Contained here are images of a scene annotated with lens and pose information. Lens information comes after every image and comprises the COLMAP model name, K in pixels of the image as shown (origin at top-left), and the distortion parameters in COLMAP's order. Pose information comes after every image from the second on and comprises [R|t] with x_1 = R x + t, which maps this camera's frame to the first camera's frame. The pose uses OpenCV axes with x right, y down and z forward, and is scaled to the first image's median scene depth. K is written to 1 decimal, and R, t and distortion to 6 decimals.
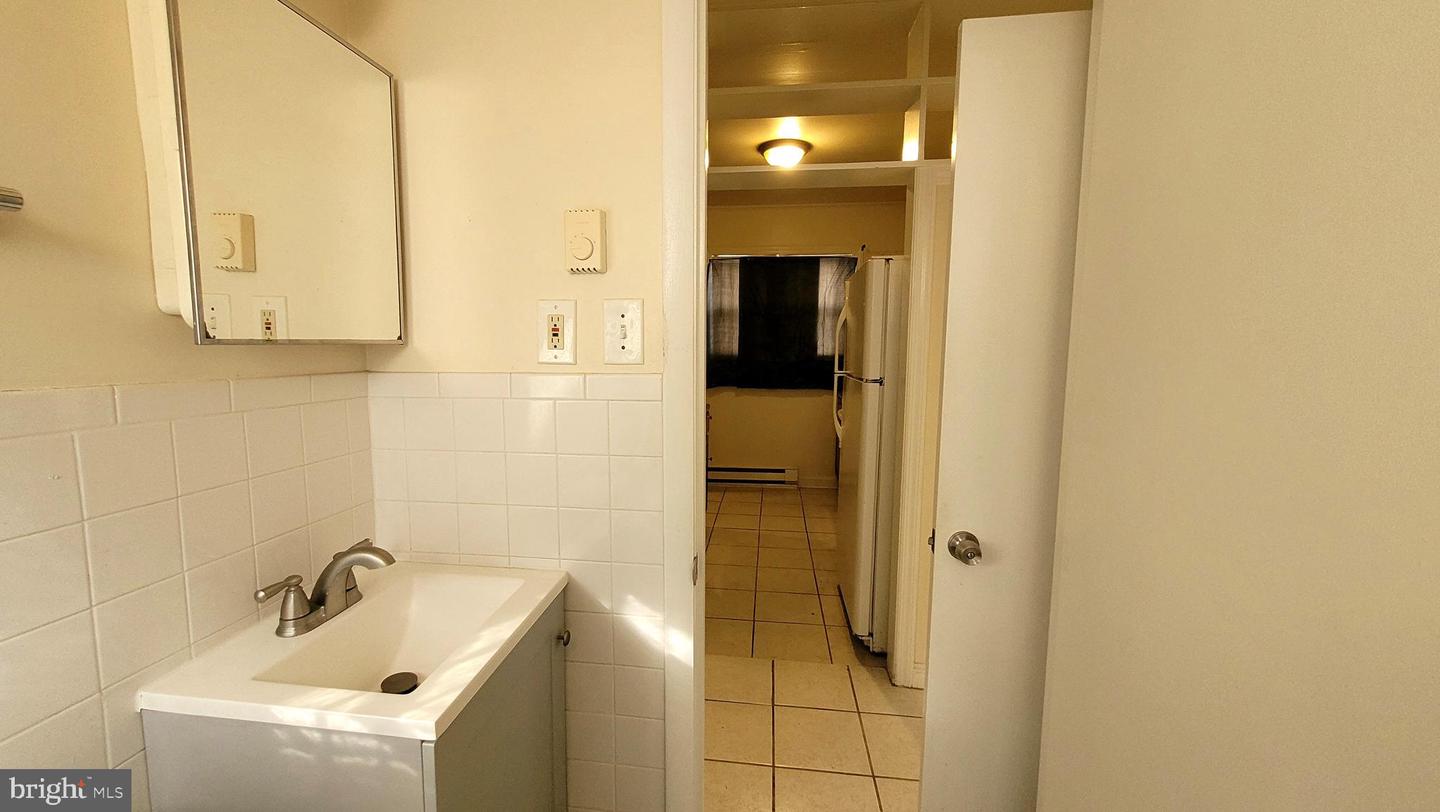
lens RADIAL K [[573.2, 0, 697.3], [0, 573.2, 406.7], [0, 0, 1]] dist [-0.003414, -0.000765]
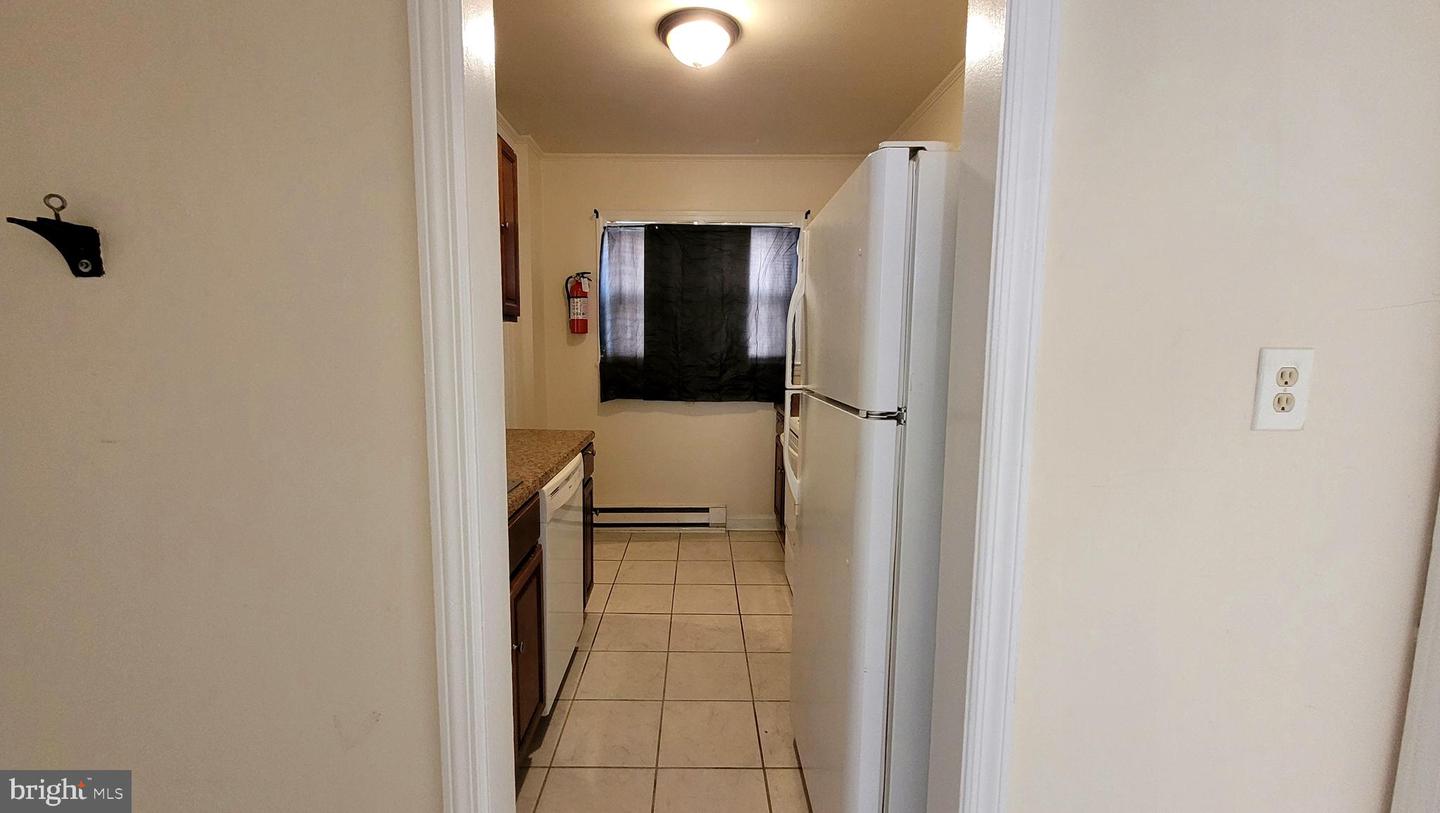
lens RADIAL K [[573.2, 0, 697.3], [0, 573.2, 407.2], [0, 0, 1]] dist [-0.003414, -0.000765]
pose [[0.992058, -0.012674, 0.125140, 0.047077], [0.012614, 0.999920, 0.001271, -0.025683], [-0.125146, 0.000317, 0.992138, 0.264883]]
